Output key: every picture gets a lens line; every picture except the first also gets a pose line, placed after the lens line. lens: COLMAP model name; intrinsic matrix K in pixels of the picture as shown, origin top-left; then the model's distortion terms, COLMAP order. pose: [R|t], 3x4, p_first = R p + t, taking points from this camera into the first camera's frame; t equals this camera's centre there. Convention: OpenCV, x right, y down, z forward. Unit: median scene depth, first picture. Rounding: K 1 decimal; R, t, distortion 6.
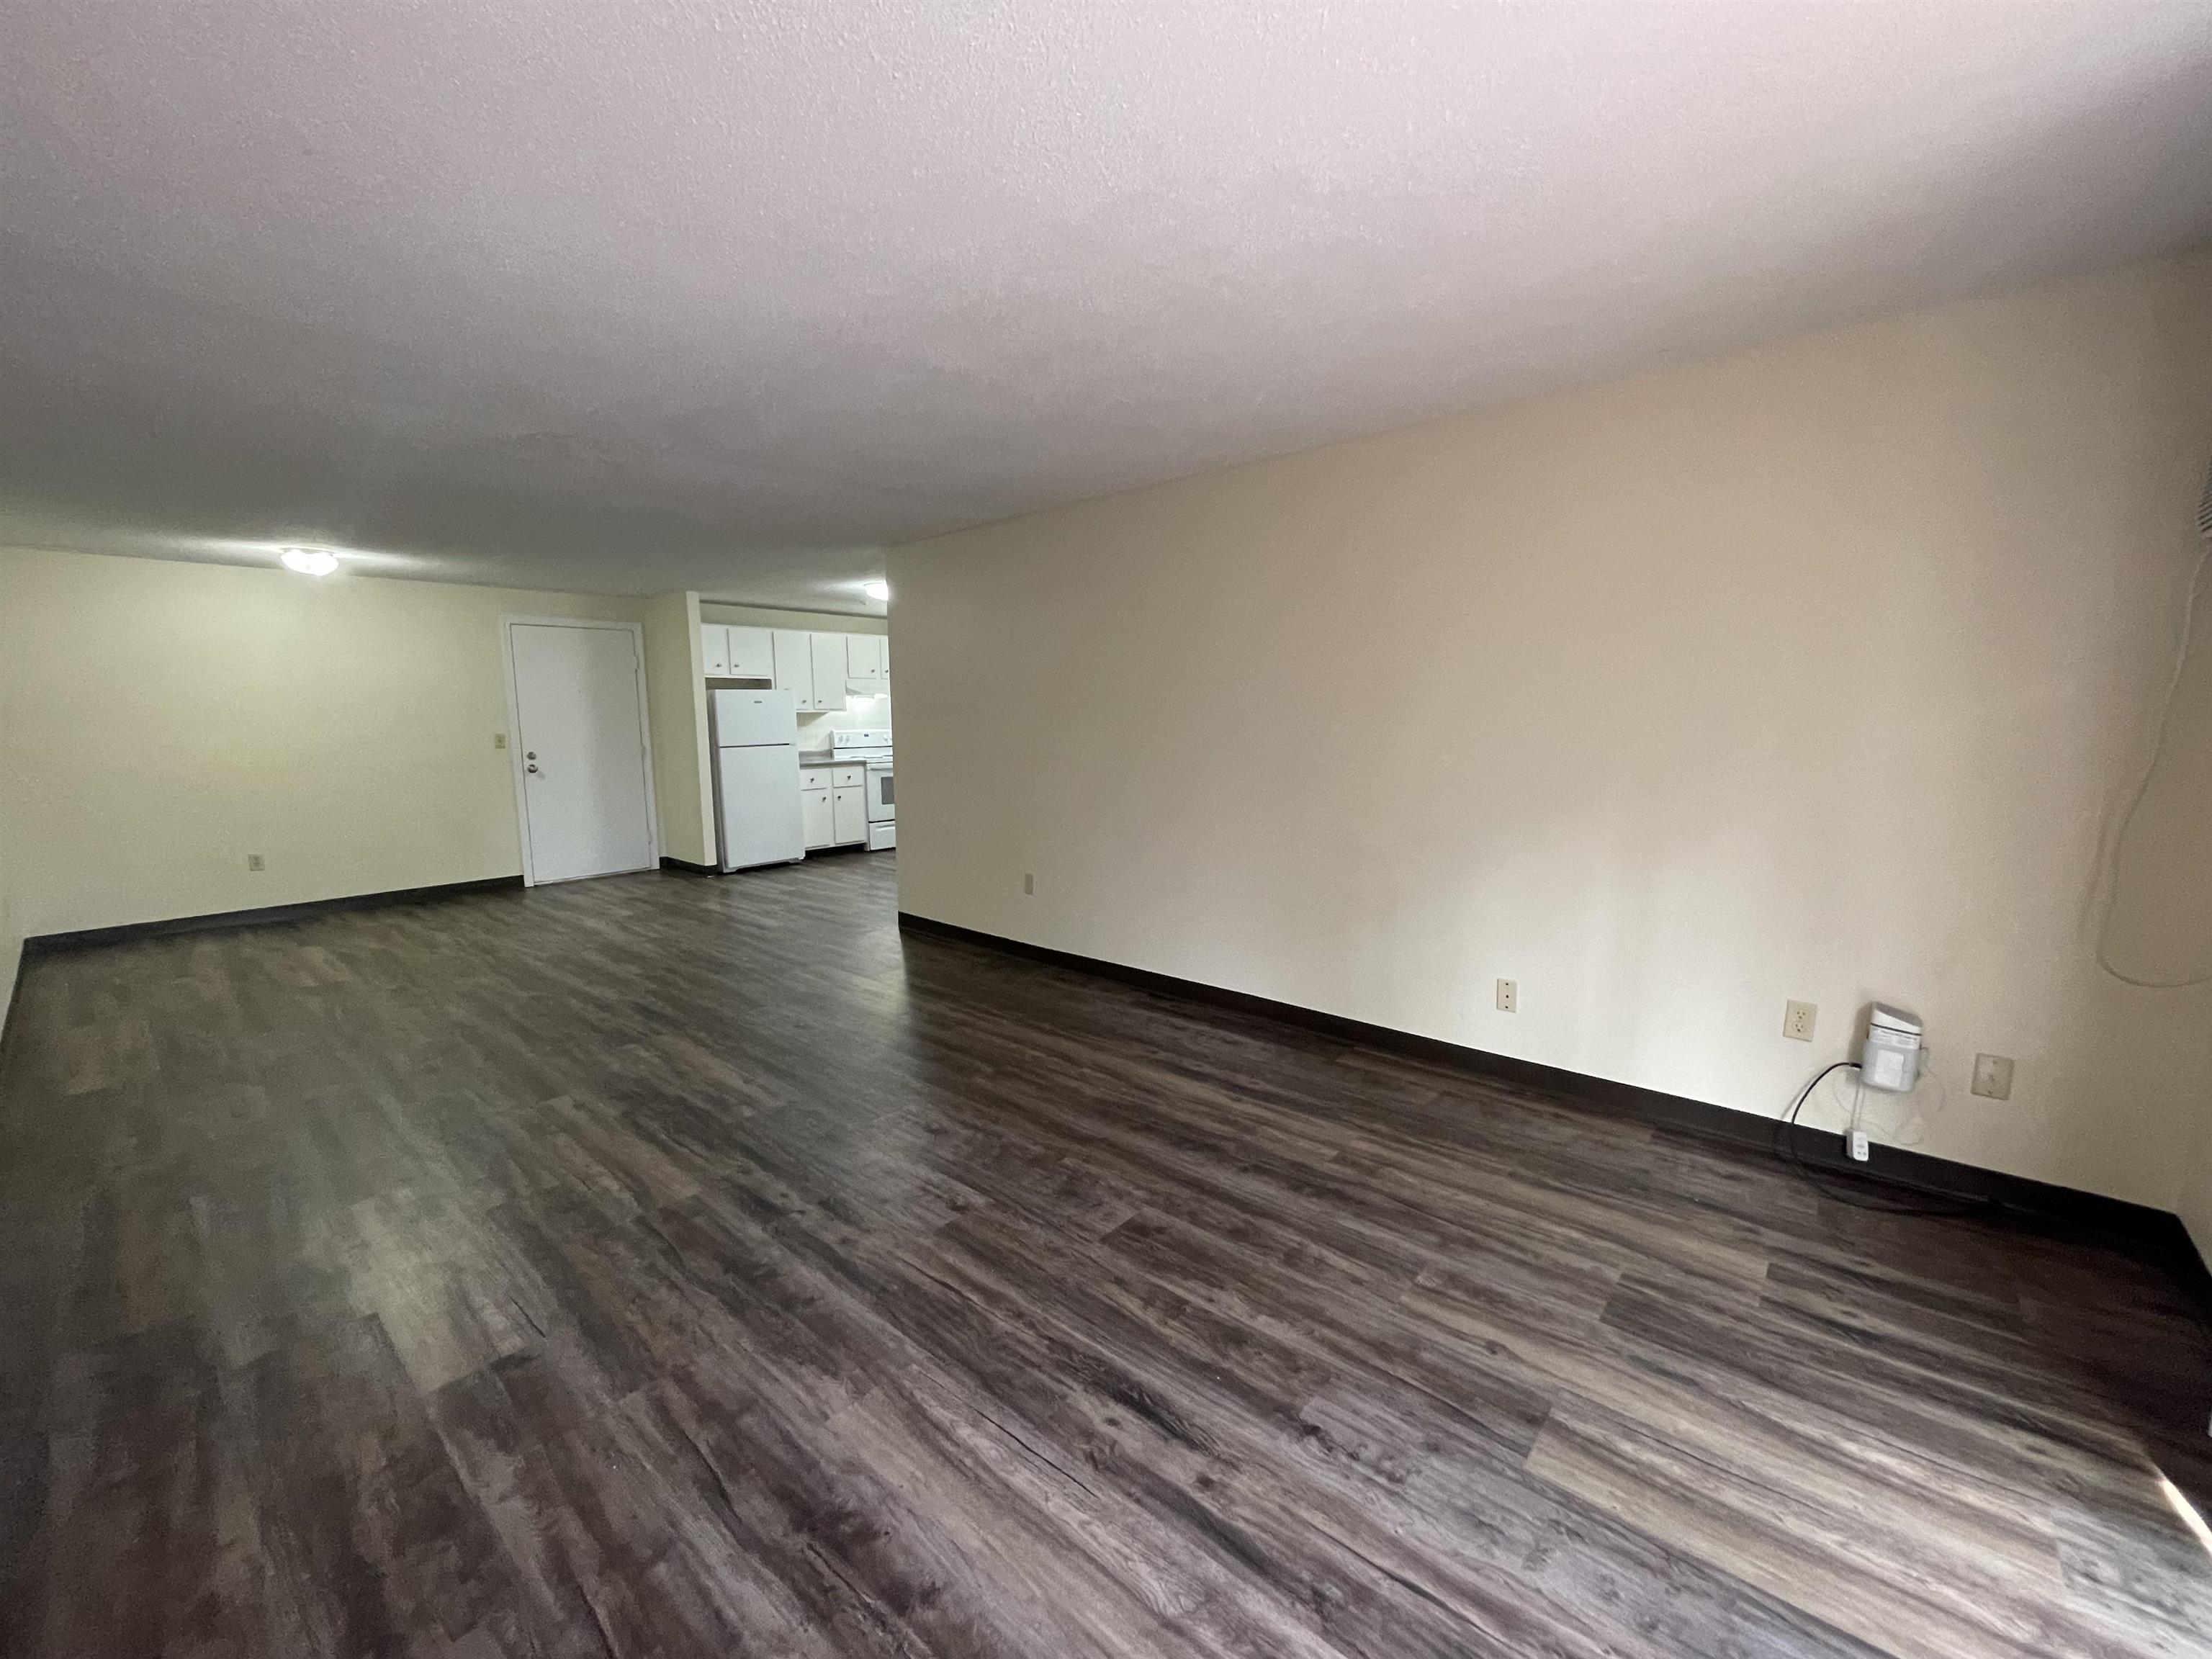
lens RADIAL K [[897.2, 0, 1106.0], [0, 897.2, 829.5], [0, 0, 1]] dist [-0.022521, 0.008418]
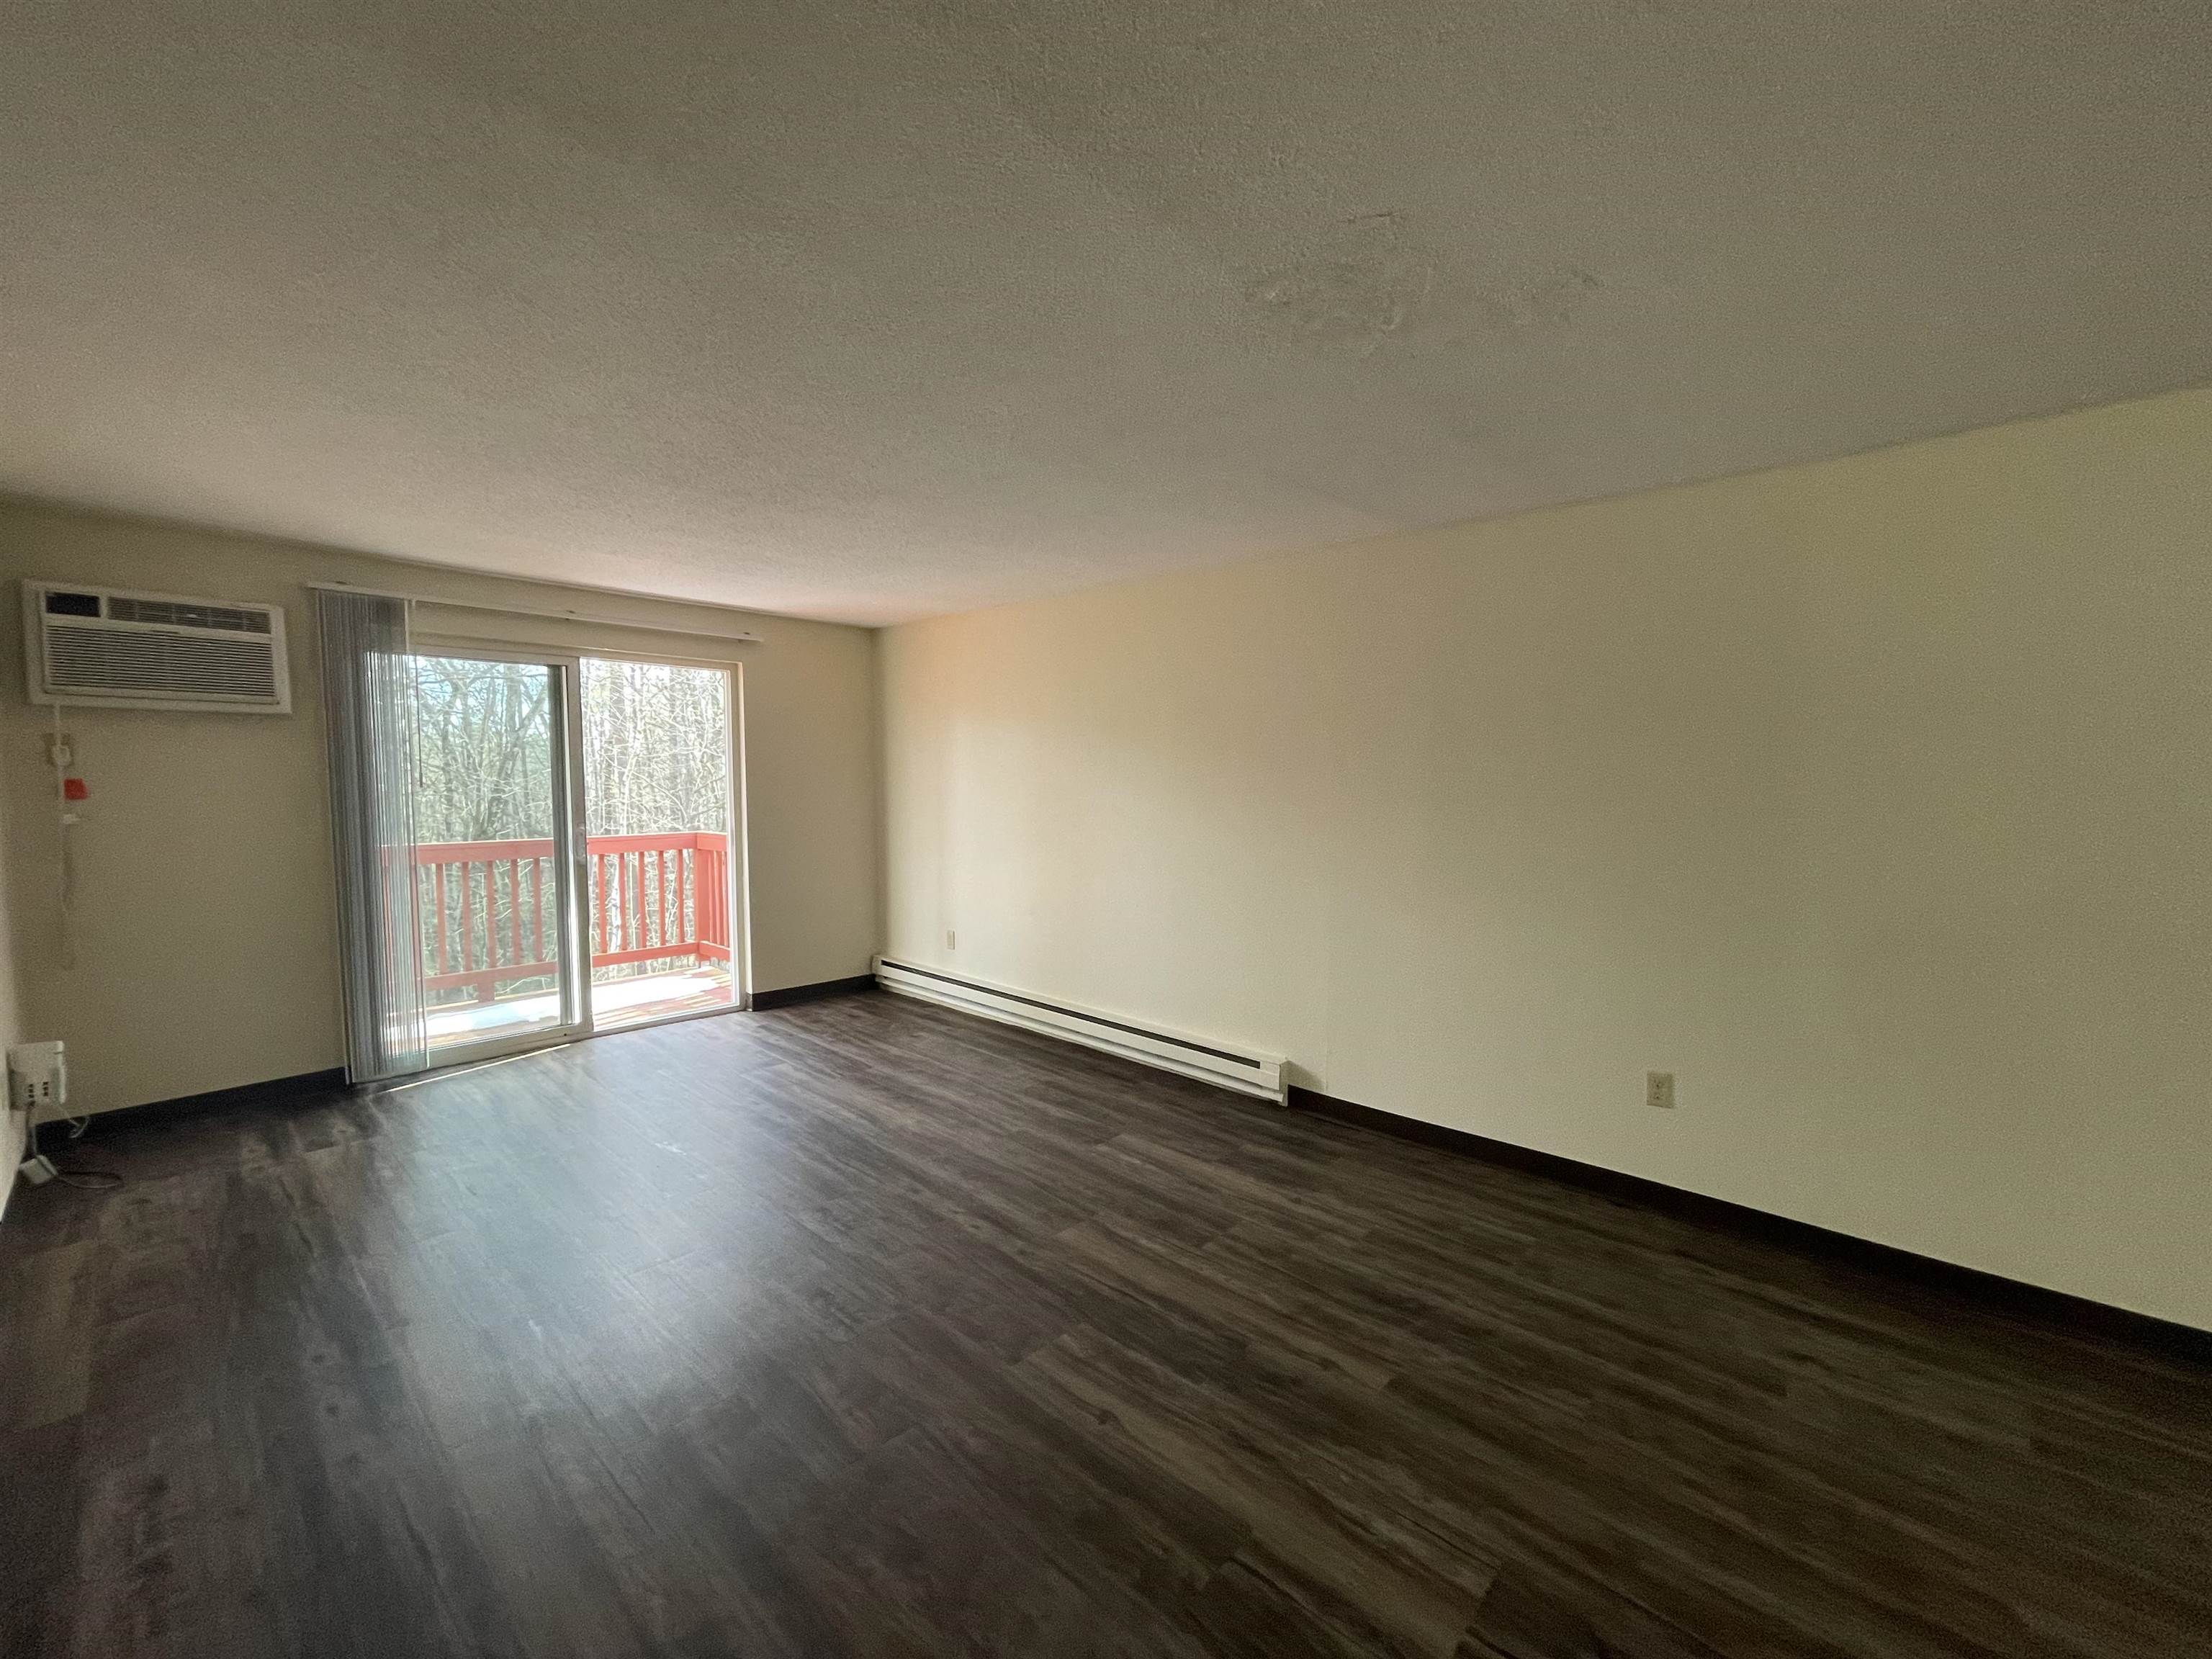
lens RADIAL K [[898.6, 0, 1097.4], [0, 898.6, 825.6], [0, 0, 1]] dist [0.000283, 0.000207]
pose [[-0.999608, 0.006348, 0.027255, -0.771141], [0.011194, 0.983324, 0.181519, -0.387077], [-0.025648, 0.181753, -0.983010, 2.829045]]
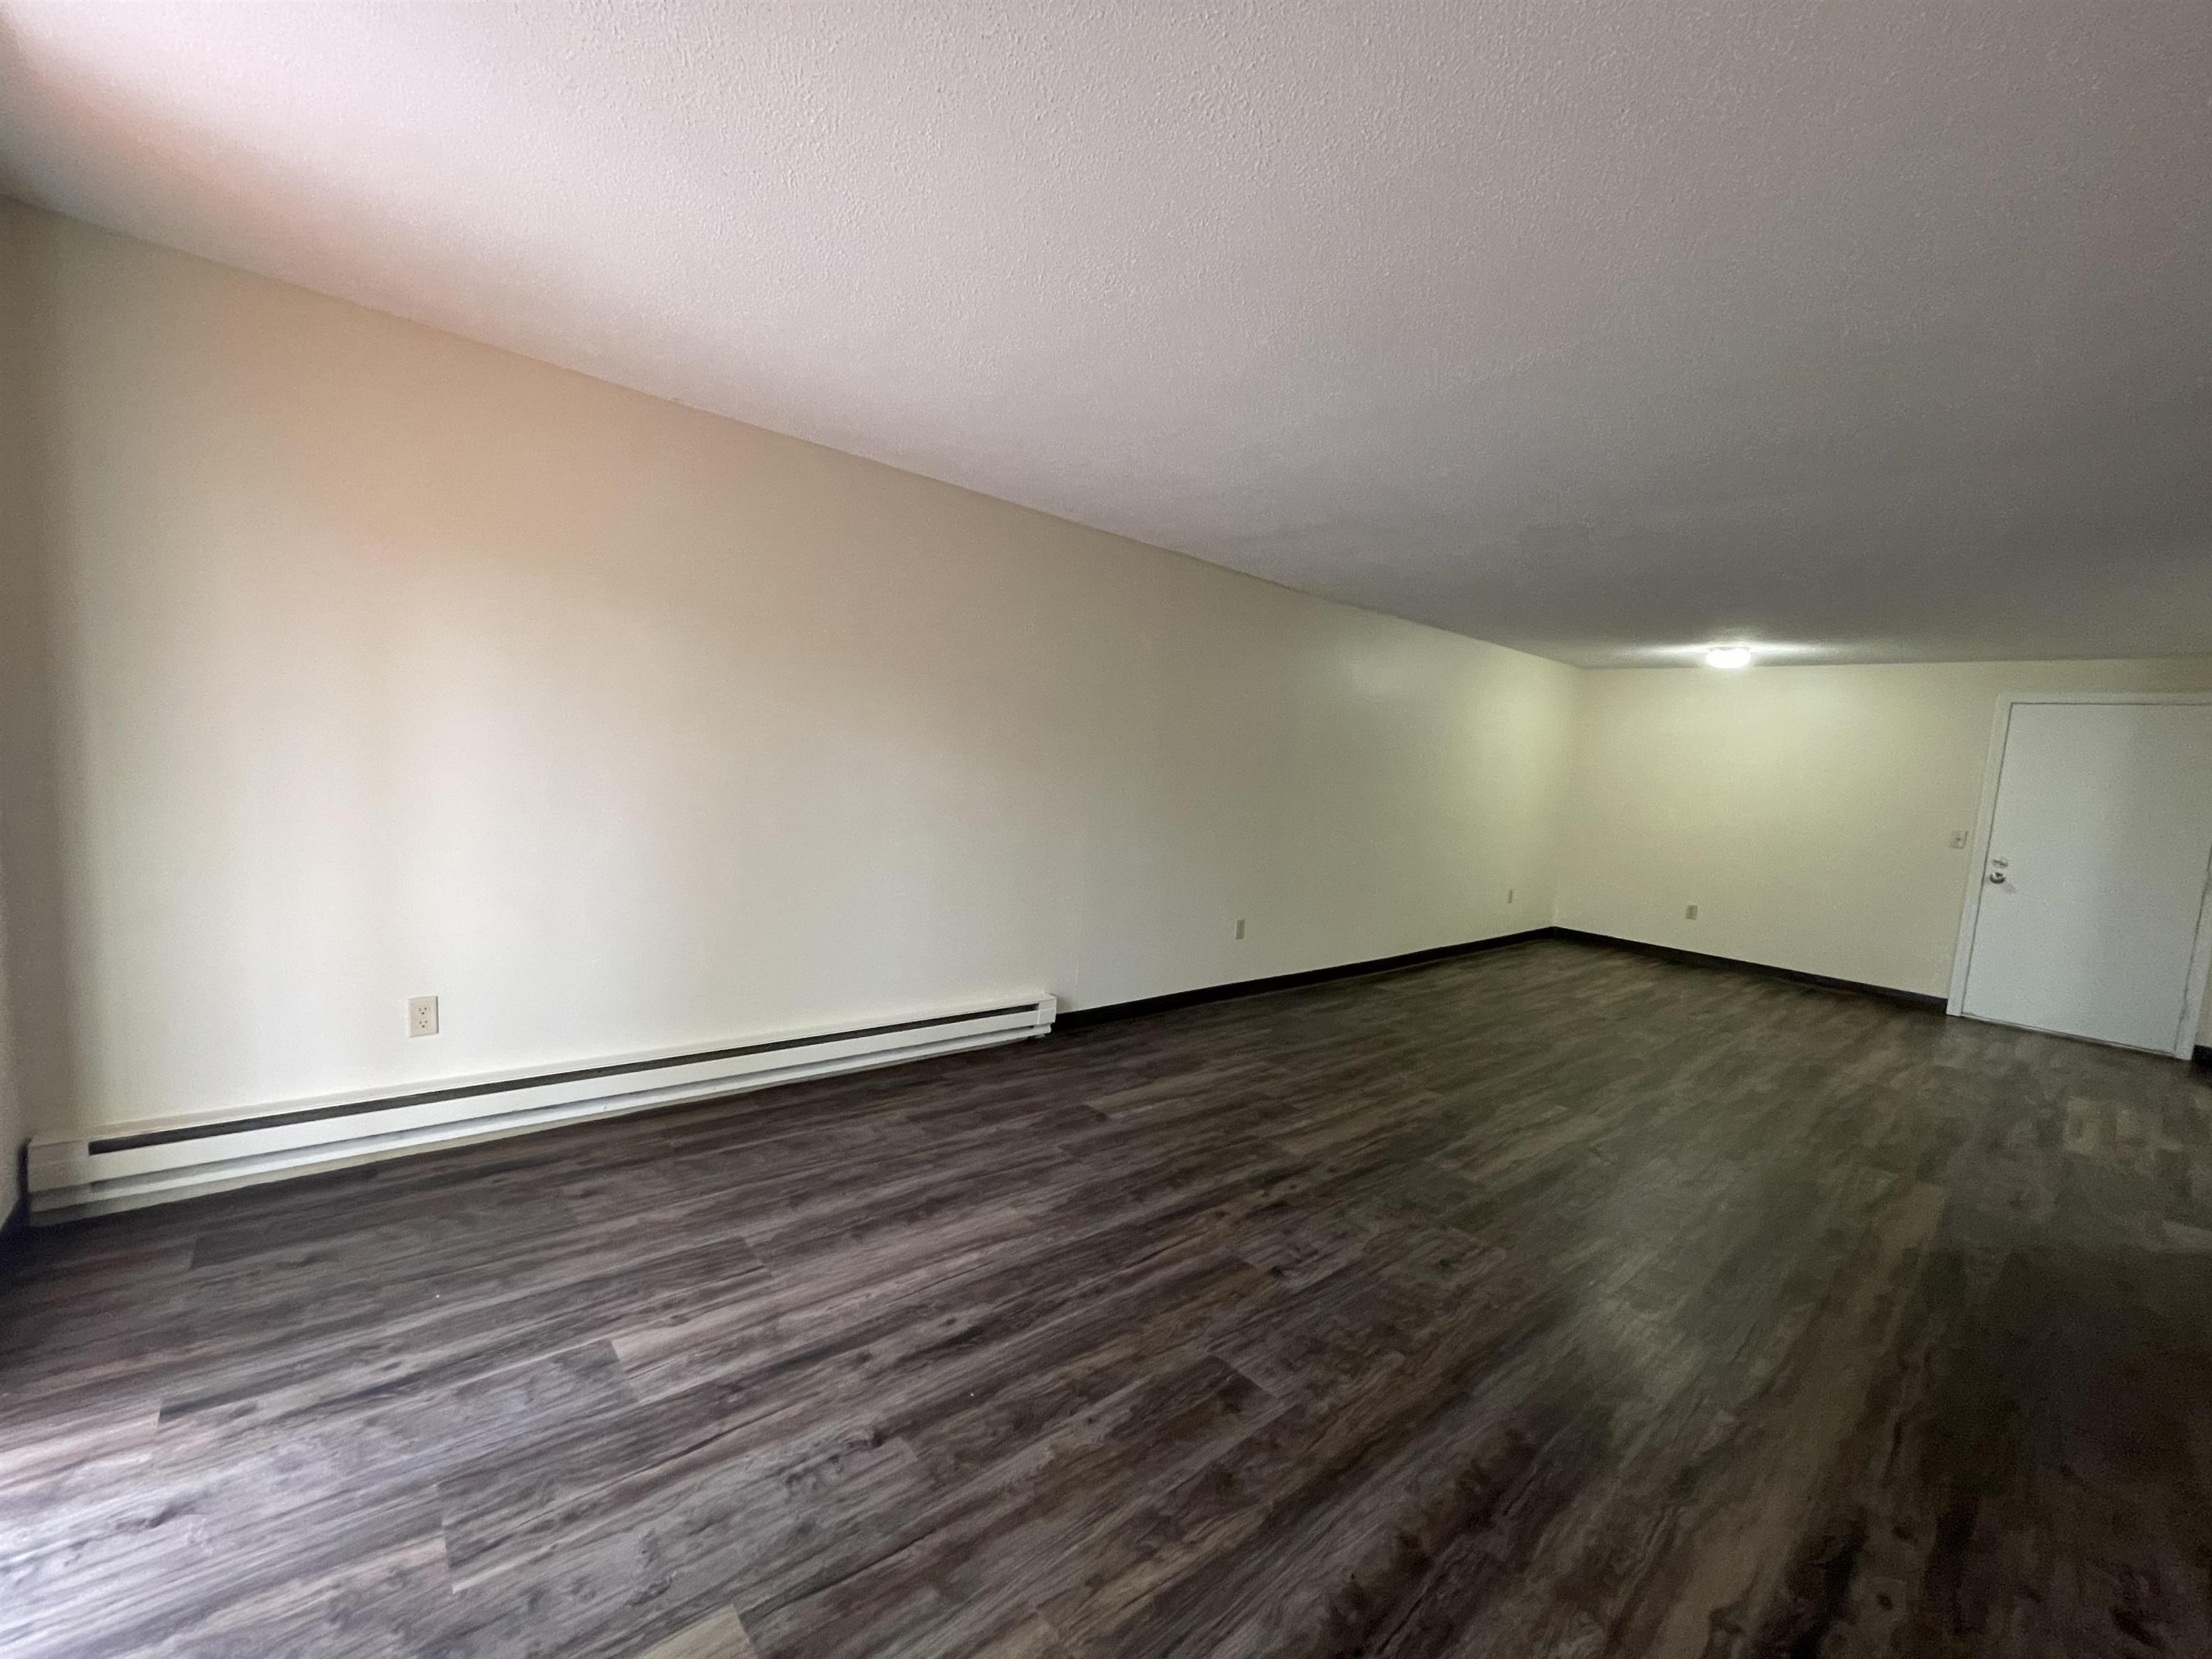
lens RADIAL K [[898.6, 0, 1097.4], [0, 898.6, 825.6], [0, 0, 1]] dist [0.000283, 0.000207]
pose [[-0.133032, 0.081778, -0.987732, 1.071845], [-0.200339, 0.973799, 0.107607, -0.151349], [0.970653, 0.212197, -0.113163, 1.127671]]
